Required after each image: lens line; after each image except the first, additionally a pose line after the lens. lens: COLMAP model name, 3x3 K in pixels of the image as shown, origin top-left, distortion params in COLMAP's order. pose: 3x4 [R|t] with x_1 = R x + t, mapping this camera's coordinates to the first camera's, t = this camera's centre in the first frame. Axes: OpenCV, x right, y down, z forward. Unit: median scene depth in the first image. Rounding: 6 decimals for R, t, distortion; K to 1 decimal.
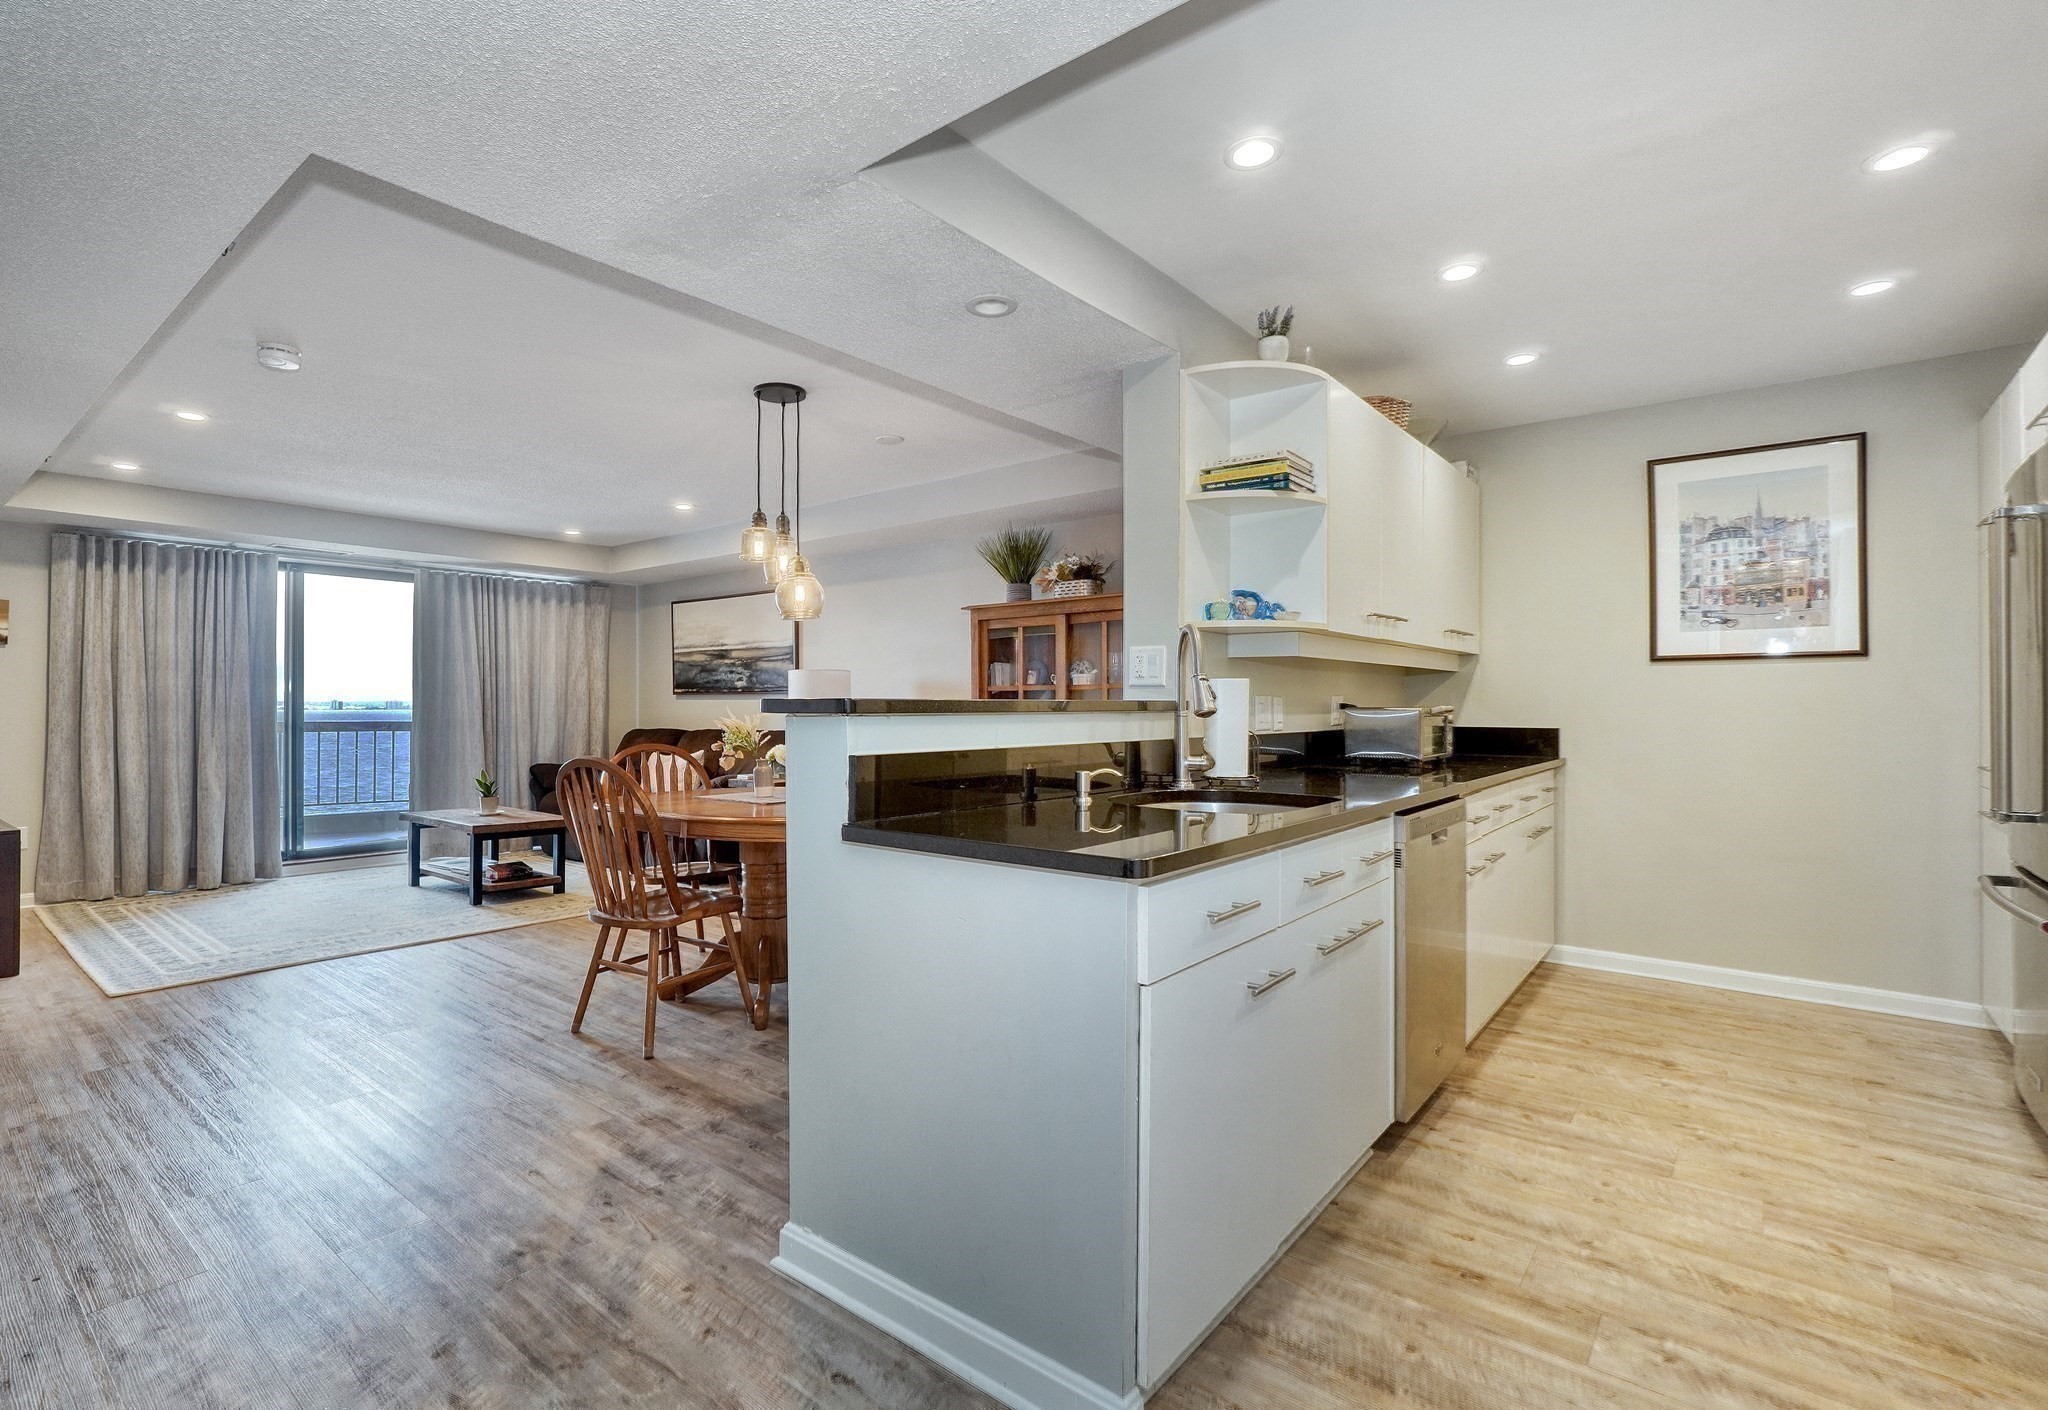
lens RADIAL K [[945.4, 0, 969.2], [0, 945.4, 704.2], [0, 0, 1]] dist [-0.011083, 0.004907]
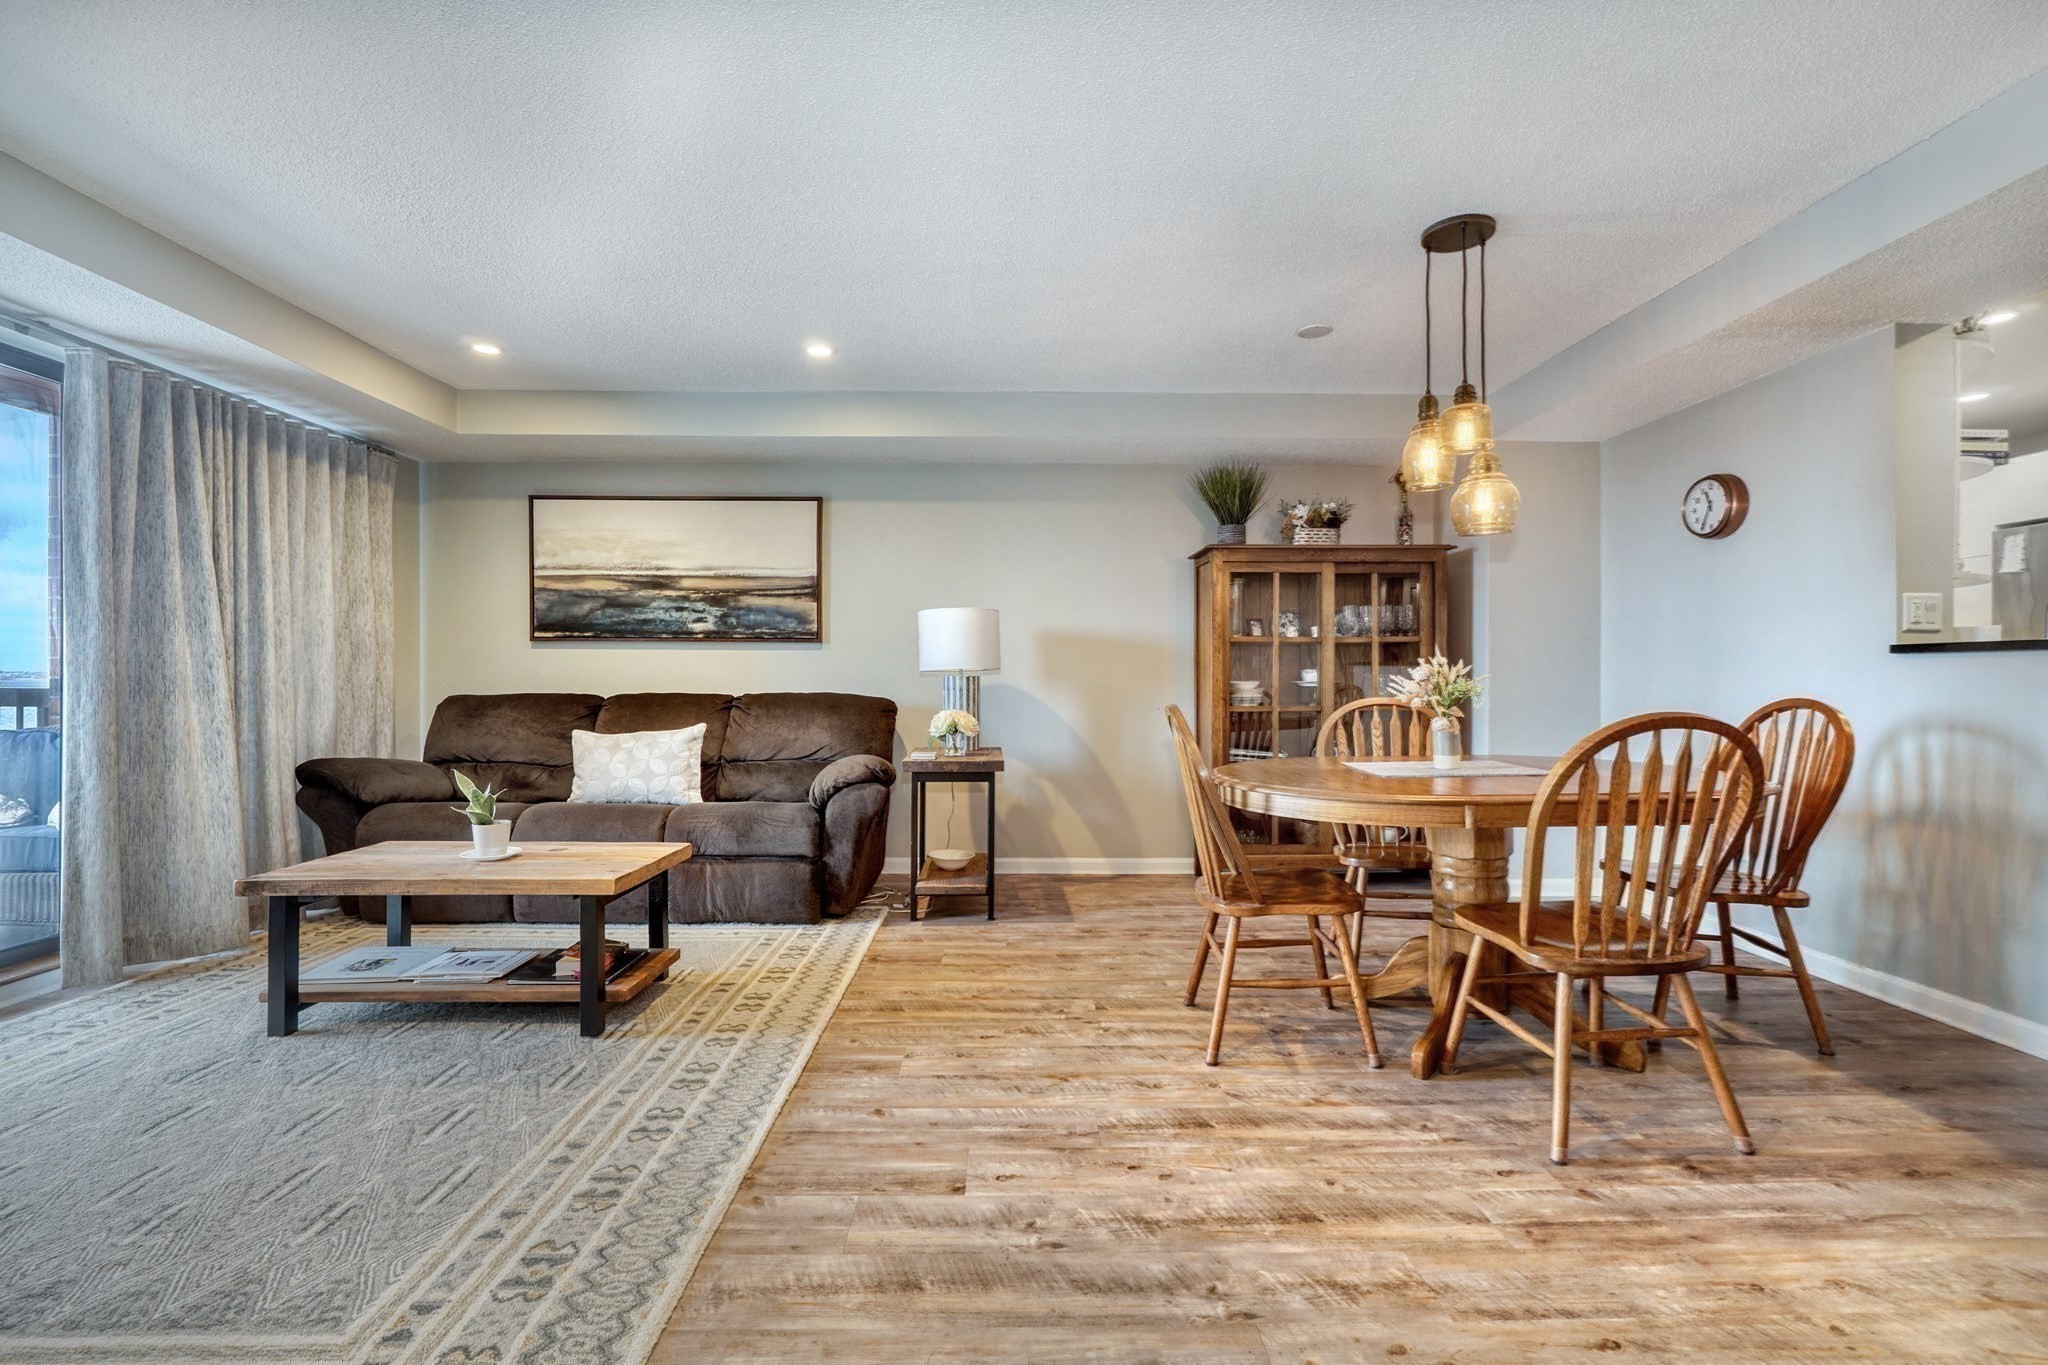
lens RADIAL K [[879.8, 0, 1018.7], [0, 879.8, 687.1], [0, 0, 1]] dist [-0.016272, 0.004960]
pose [[0.760275, -0.005127, 0.649581, -0.973342], [-0.003336, 0.999925, 0.011797, 0.028883], [-0.649593, -0.011136, 0.760201, 0.724740]]
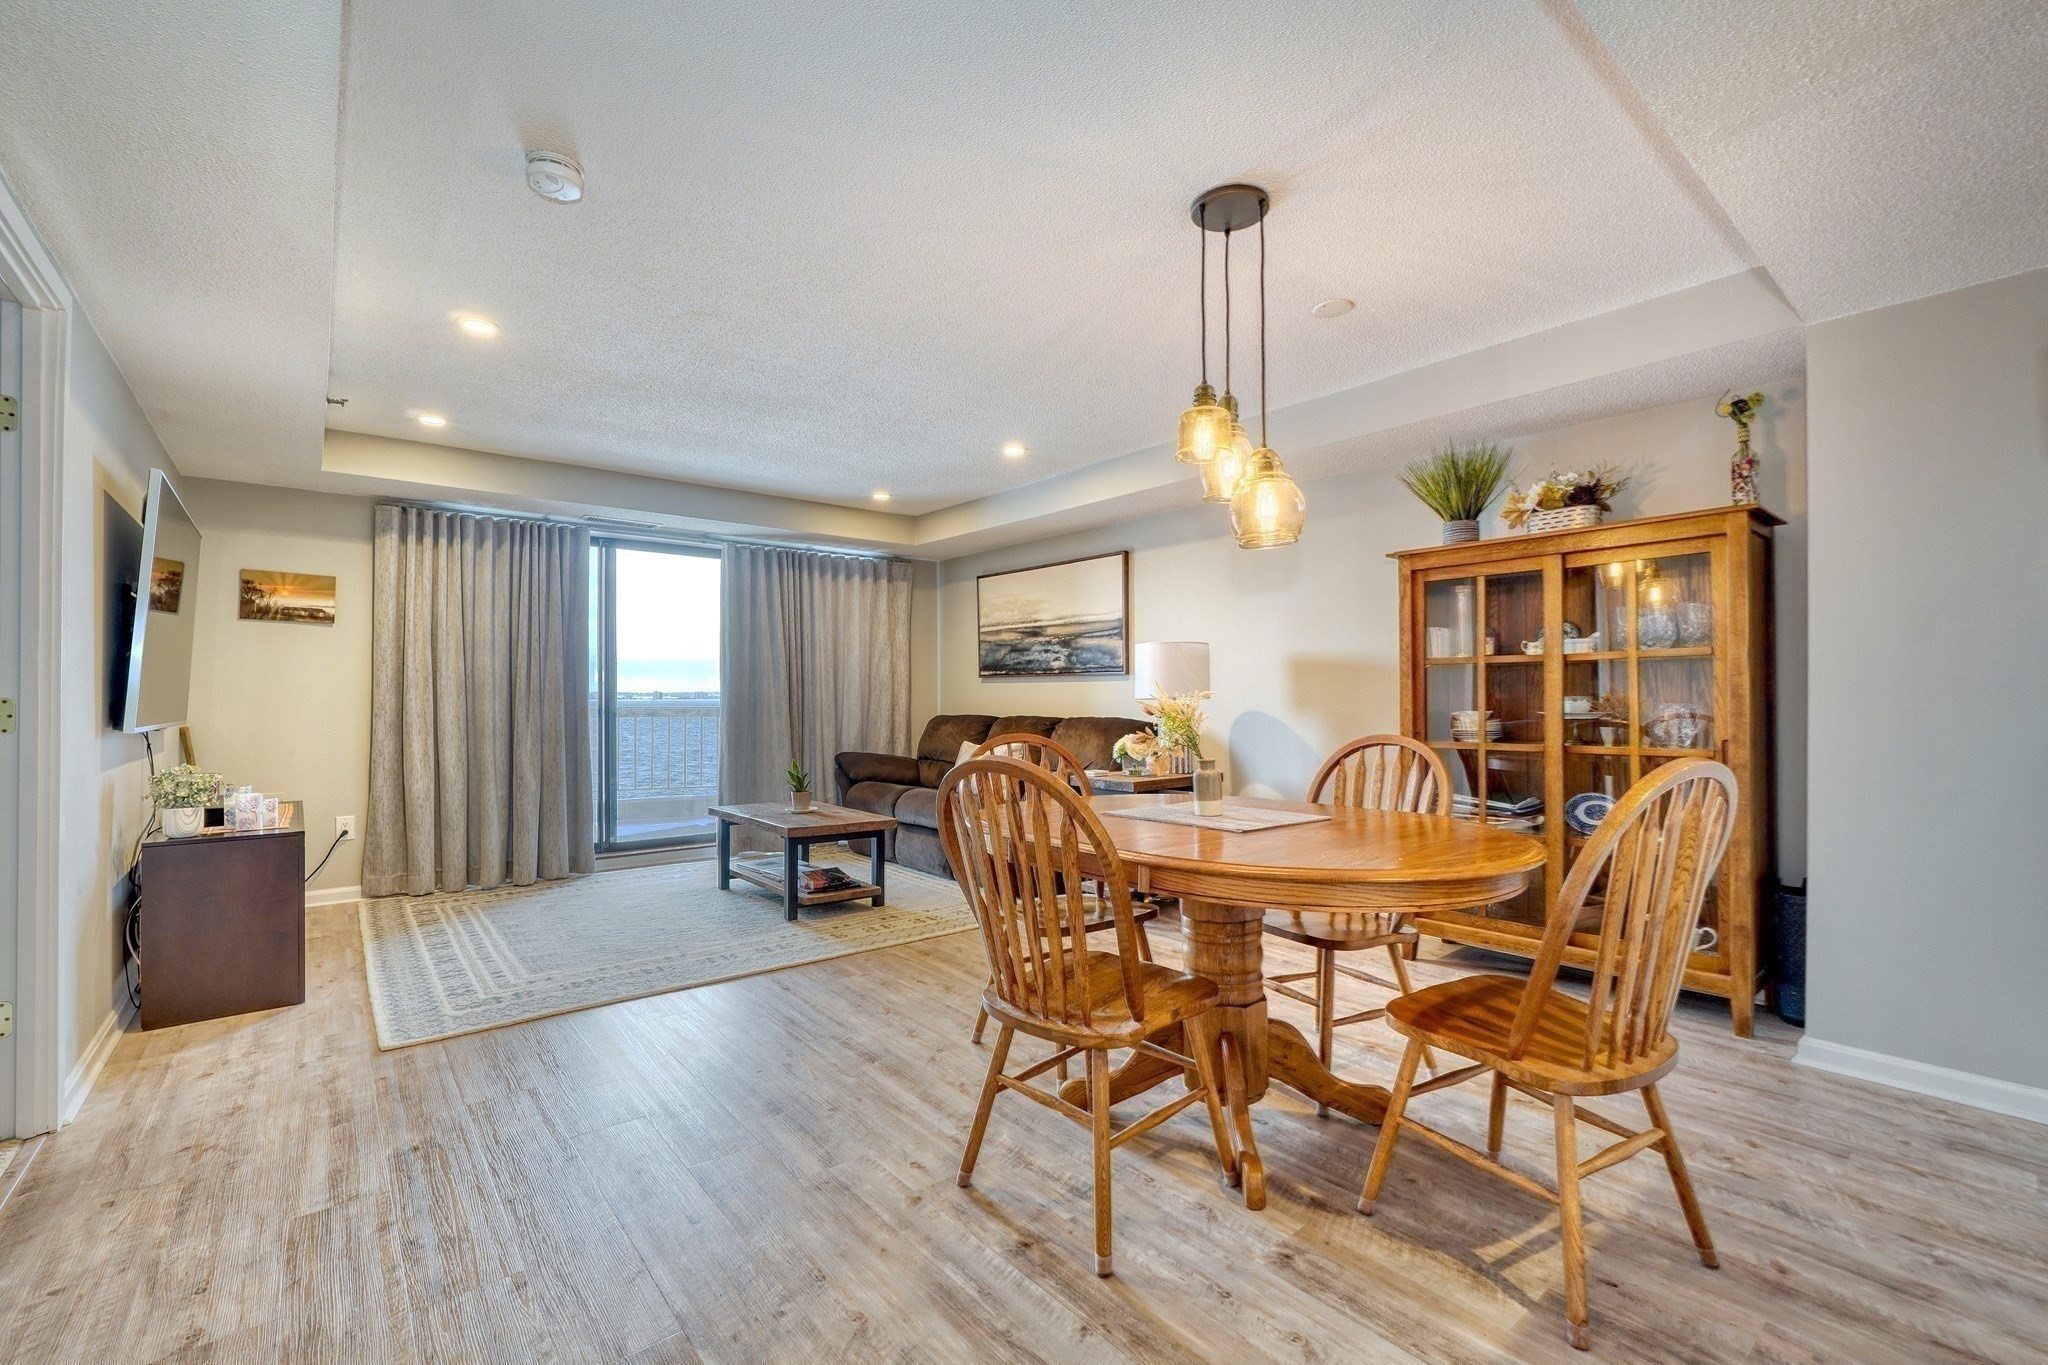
lens RADIAL K [[879.8, 0, 1022.7], [0, 879.8, 703.2], [0, 0, 1]] dist [-0.016272, 0.004960]
pose [[0.980821, -0.000793, -0.194909, -0.230171], [0.003222, 0.999921, 0.012149, 0.010226], [0.194884, -0.012544, 0.980746, 0.373554]]
